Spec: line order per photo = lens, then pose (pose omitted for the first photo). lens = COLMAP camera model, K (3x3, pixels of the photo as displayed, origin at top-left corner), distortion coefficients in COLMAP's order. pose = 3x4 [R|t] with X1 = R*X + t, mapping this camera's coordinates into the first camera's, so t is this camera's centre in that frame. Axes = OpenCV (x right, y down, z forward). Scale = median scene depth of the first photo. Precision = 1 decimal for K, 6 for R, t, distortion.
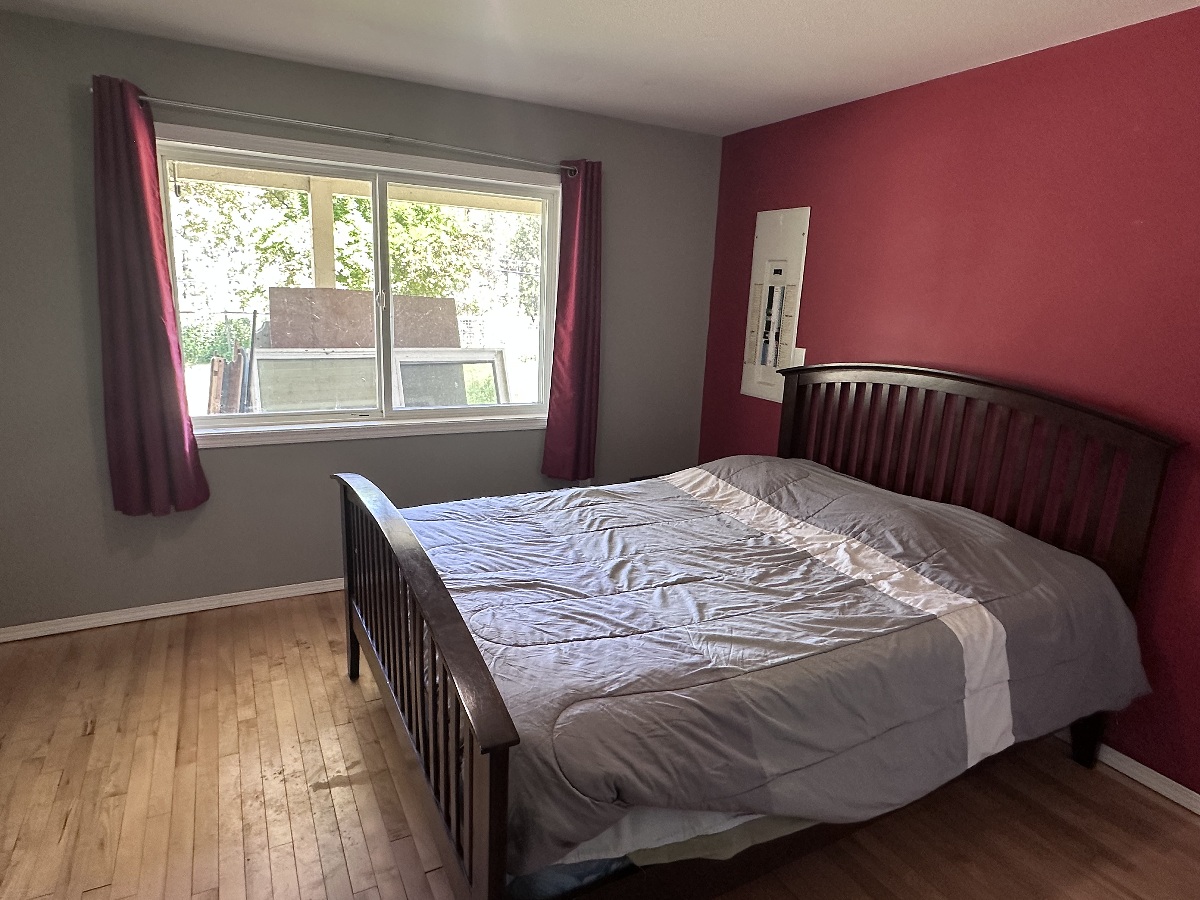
lens RADIAL K [[698.0, 0, 601.6], [0, 698.0, 451.1], [0, 0, 1]] dist [0.001691, 0.004033]
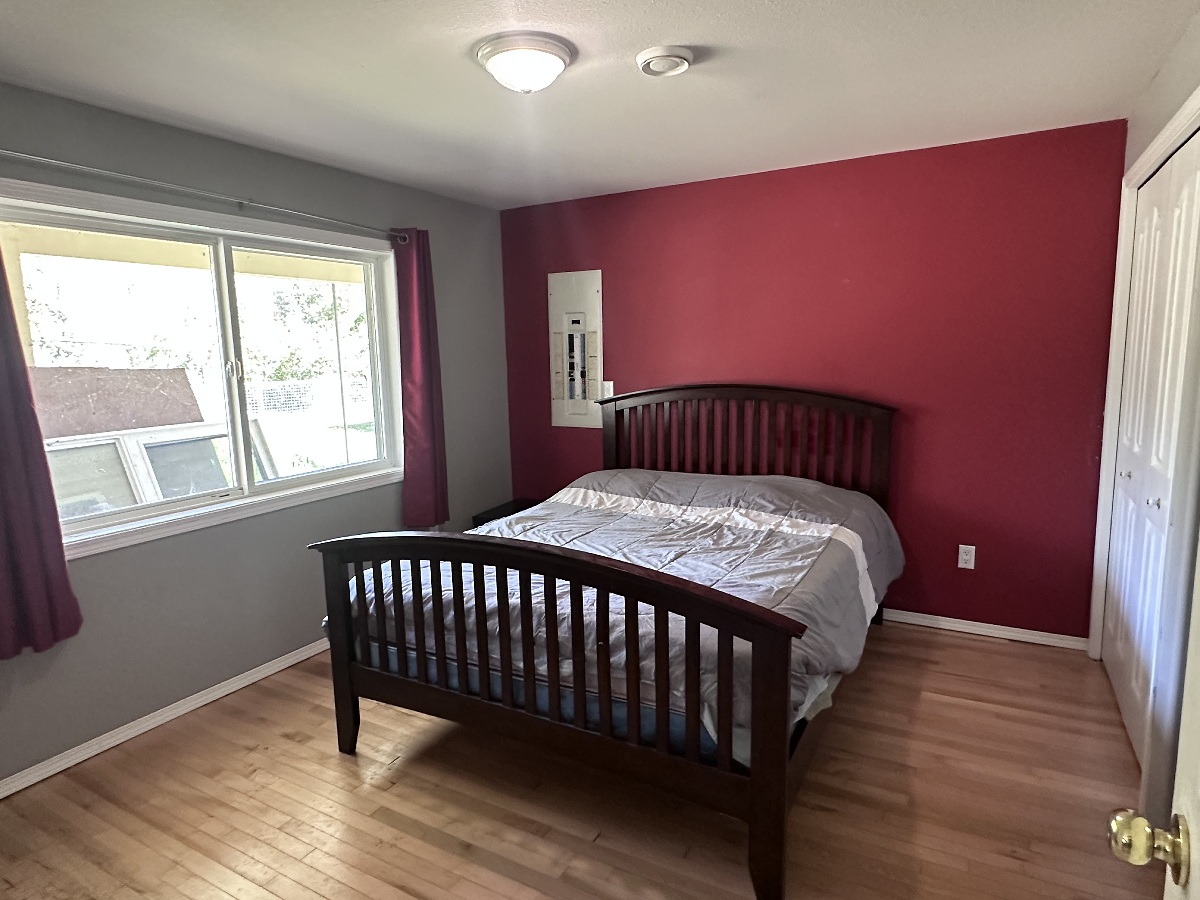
lens RADIAL K [[698.0, 0, 595.5], [0, 698.0, 450.0], [0, 0, 1]] dist [0.001691, 0.004033]
pose [[0.842442, -0.138924, 0.520569, -0.465475], [0.177499, 0.983811, -0.024699, -0.001569], [-0.508710, 0.113208, 0.853462, -0.035682]]
